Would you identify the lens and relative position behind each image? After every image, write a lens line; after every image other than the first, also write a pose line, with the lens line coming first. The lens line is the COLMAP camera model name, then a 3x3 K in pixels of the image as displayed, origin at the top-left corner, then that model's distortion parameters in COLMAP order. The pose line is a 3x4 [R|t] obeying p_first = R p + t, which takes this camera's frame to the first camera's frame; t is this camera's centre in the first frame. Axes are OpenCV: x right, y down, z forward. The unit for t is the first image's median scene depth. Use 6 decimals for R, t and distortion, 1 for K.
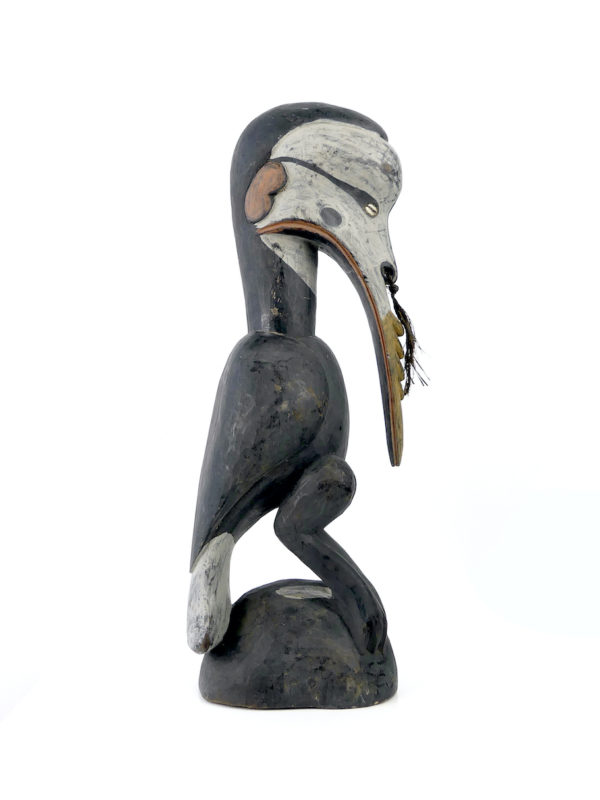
lens RADIAL K [[988.7, 0, 300.0], [0, 988.7, 400.0], [0, 0, 1]] dist [-0.017032, -0.024266]
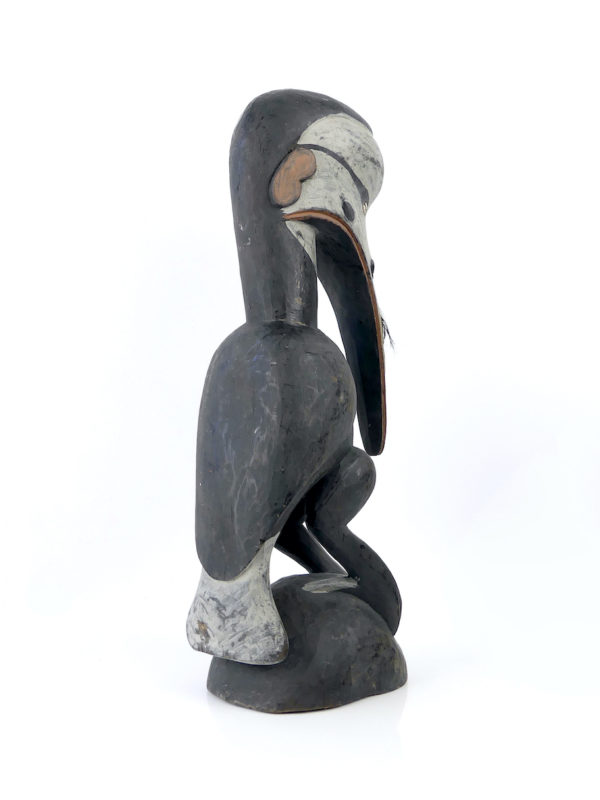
lens RADIAL K [[988.7, 0, 300.0], [0, 988.7, 400.0], [0, 0, 1]] dist [-0.017032, -0.024266]
pose [[0.754200, -0.003577, 0.656635, -0.674236], [0.004373, 0.999990, 0.000425, 0.007397], [-0.656630, 0.002551, 0.754209, 0.270146]]
